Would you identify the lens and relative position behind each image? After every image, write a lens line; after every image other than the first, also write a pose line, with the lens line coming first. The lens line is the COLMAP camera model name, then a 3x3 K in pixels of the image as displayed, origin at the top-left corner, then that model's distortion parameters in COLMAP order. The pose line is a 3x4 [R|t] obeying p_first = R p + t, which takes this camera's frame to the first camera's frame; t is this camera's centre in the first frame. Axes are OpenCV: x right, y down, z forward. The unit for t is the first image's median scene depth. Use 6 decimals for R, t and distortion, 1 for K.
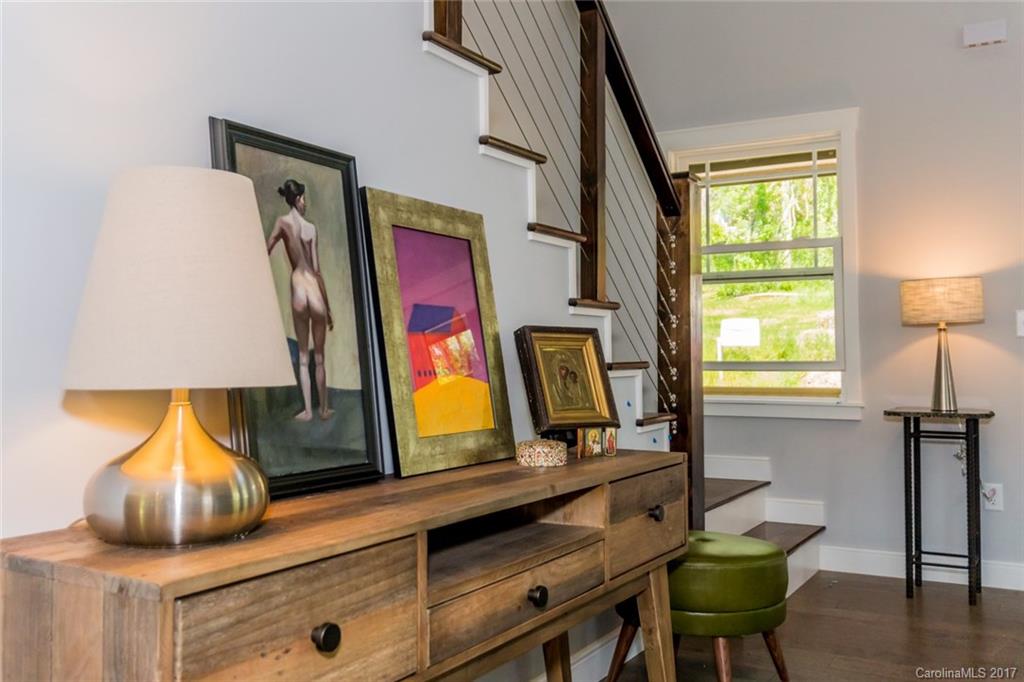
lens RADIAL K [[914.0, 0, 512.0], [0, 914.0, 341.0], [0, 0, 1]] dist [0.034694, -0.002206]
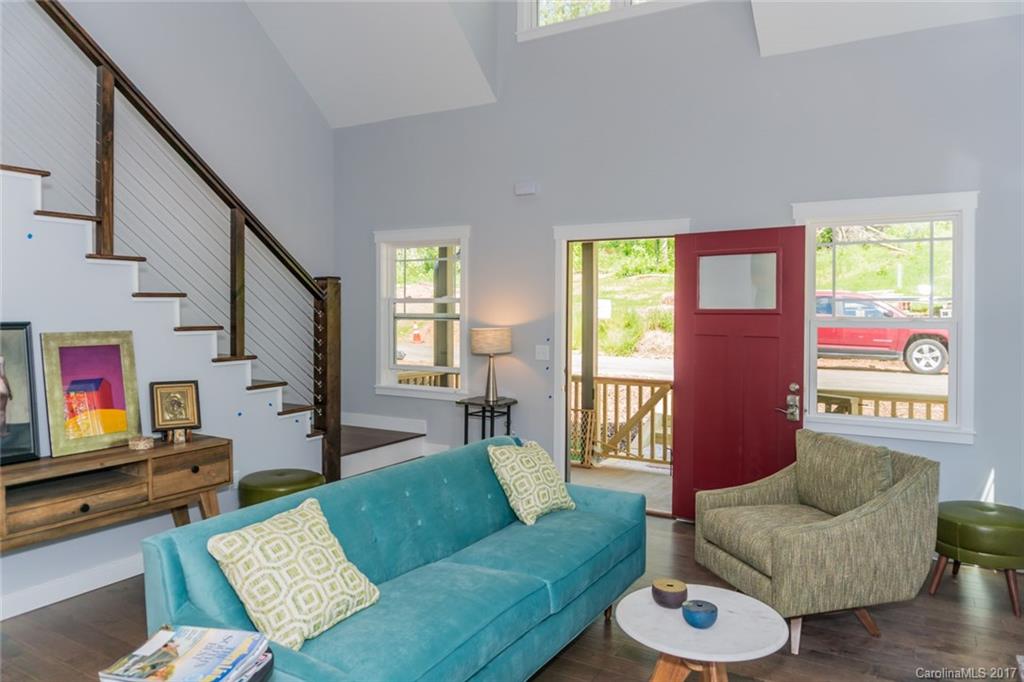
lens RADIAL K [[684.0, 0, 512.0], [0, 684.0, 341.0], [0, 0, 1]] dist [-0.016076, 0.002294]
pose [[0.999644, 0.004813, -0.026231, 0.954563], [-0.002947, 0.997492, 0.070721, -0.241385], [0.026505, -0.070618, 0.997151, -0.614980]]
